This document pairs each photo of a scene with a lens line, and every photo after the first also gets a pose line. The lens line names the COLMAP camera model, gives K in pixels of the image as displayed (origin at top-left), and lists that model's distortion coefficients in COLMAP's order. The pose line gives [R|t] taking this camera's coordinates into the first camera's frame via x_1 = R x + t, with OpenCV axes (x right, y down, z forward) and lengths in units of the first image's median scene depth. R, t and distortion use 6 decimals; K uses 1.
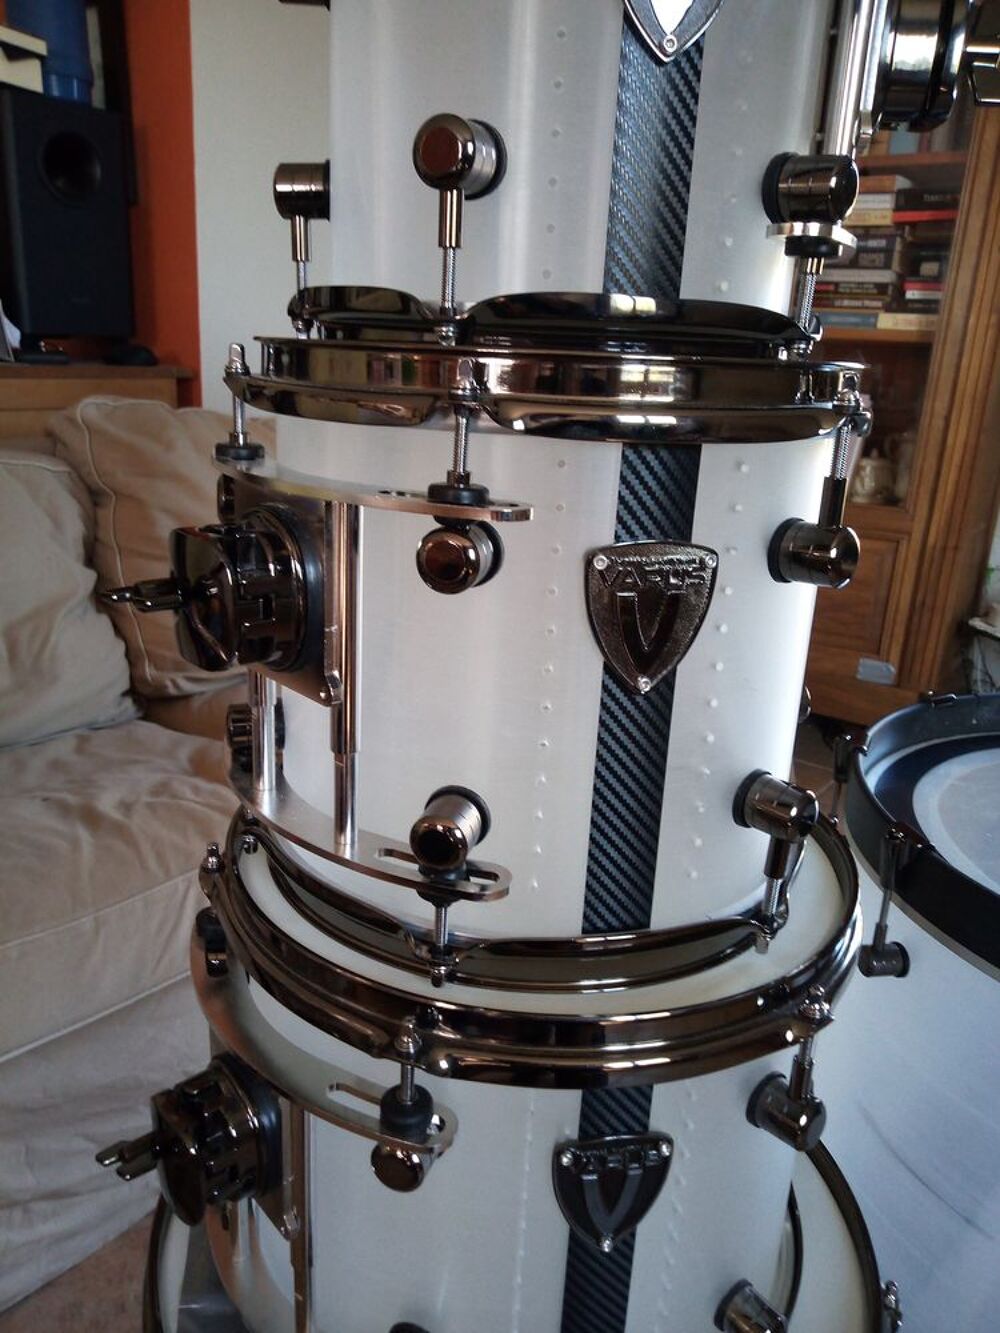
lens RADIAL K [[1007.6, 0, 500.0], [0, 1007.6, 666.5], [0, 0, 1]] dist [-0.006845, -0.004933]
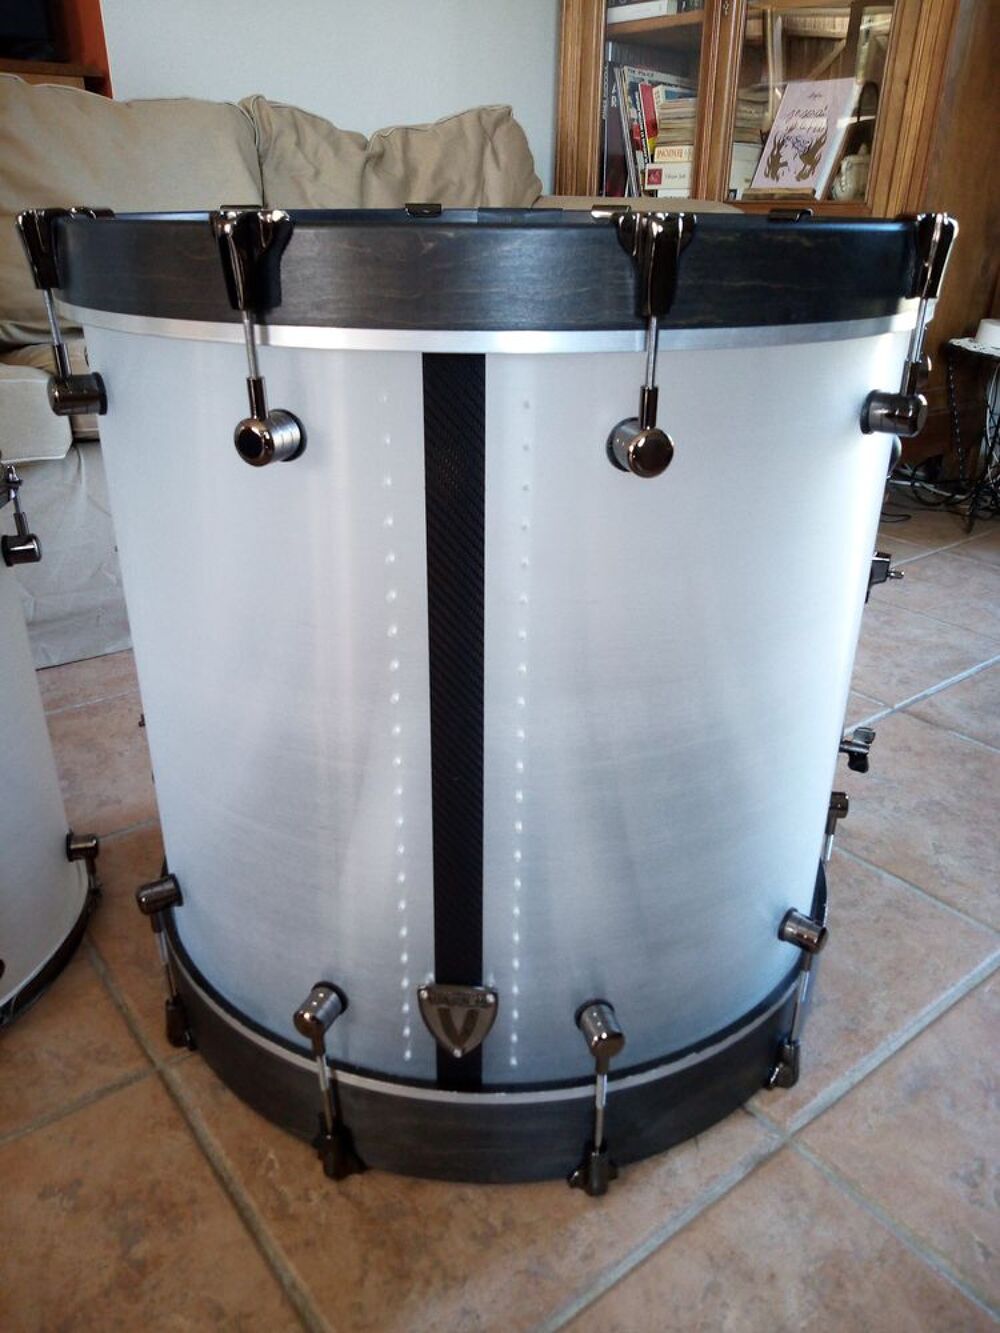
lens RADIAL K [[1007.6, 0, 500.0], [0, 1007.6, 666.5], [0, 0, 1]] dist [-0.006845, -0.004933]
pose [[0.964339, 0.070969, -0.254976, 0.527878], [-0.040450, 0.991581, 0.123009, 0.233665], [0.261559, -0.108308, 0.959091, 0.038737]]
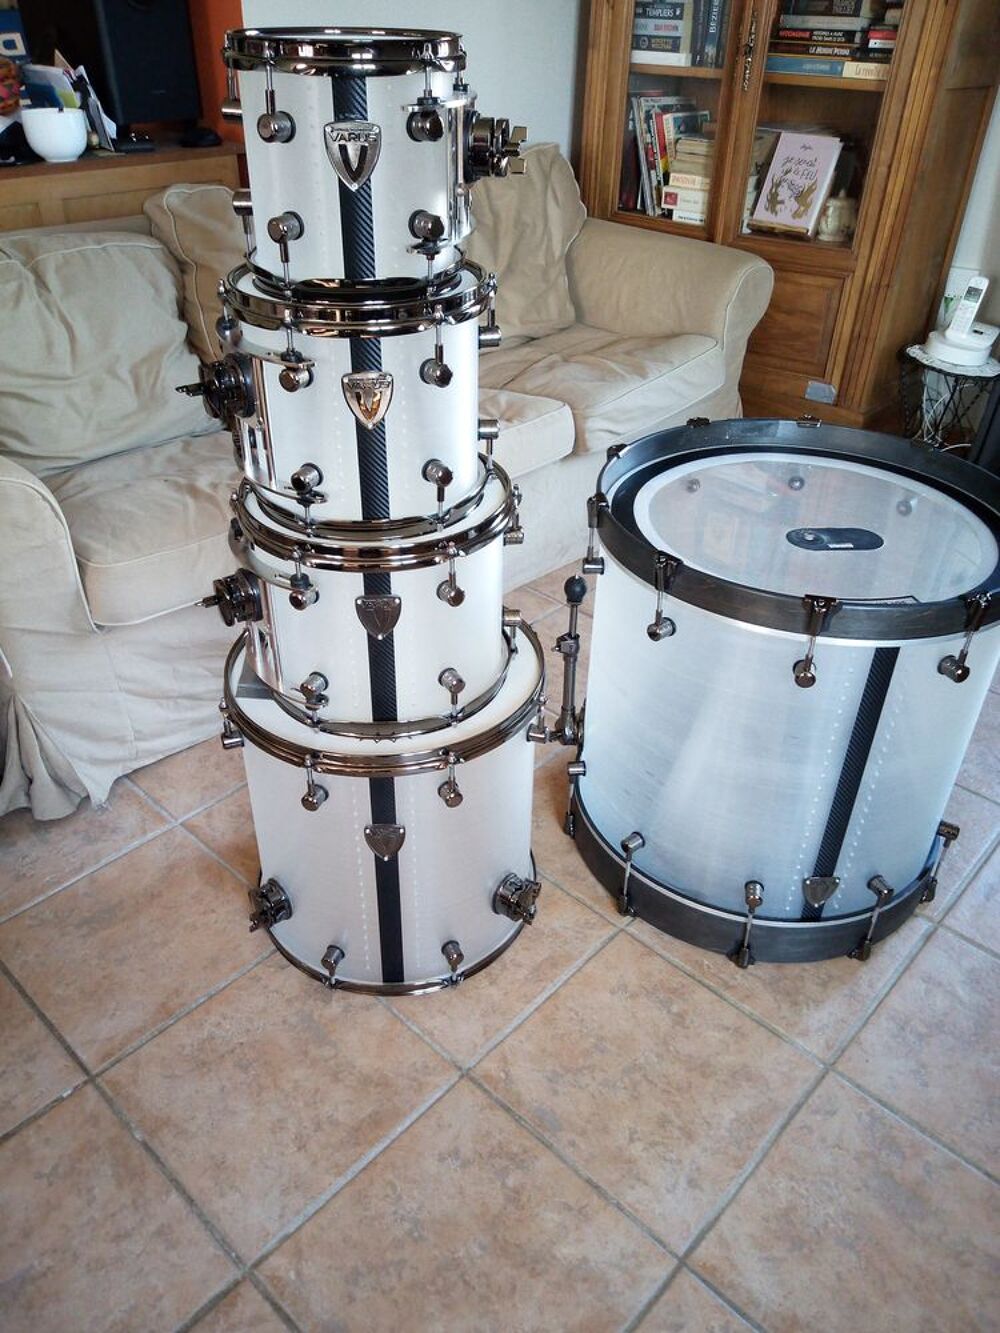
lens RADIAL K [[1007.6, 0, 500.0], [0, 1007.6, 666.5], [0, 0, 1]] dist [-0.006845, -0.004933]
pose [[0.994162, 0.033147, -0.102676, 0.200951], [-0.002681, 0.958934, 0.283616, -0.033398], [0.107860, -0.281686, 0.953425, -0.444685]]
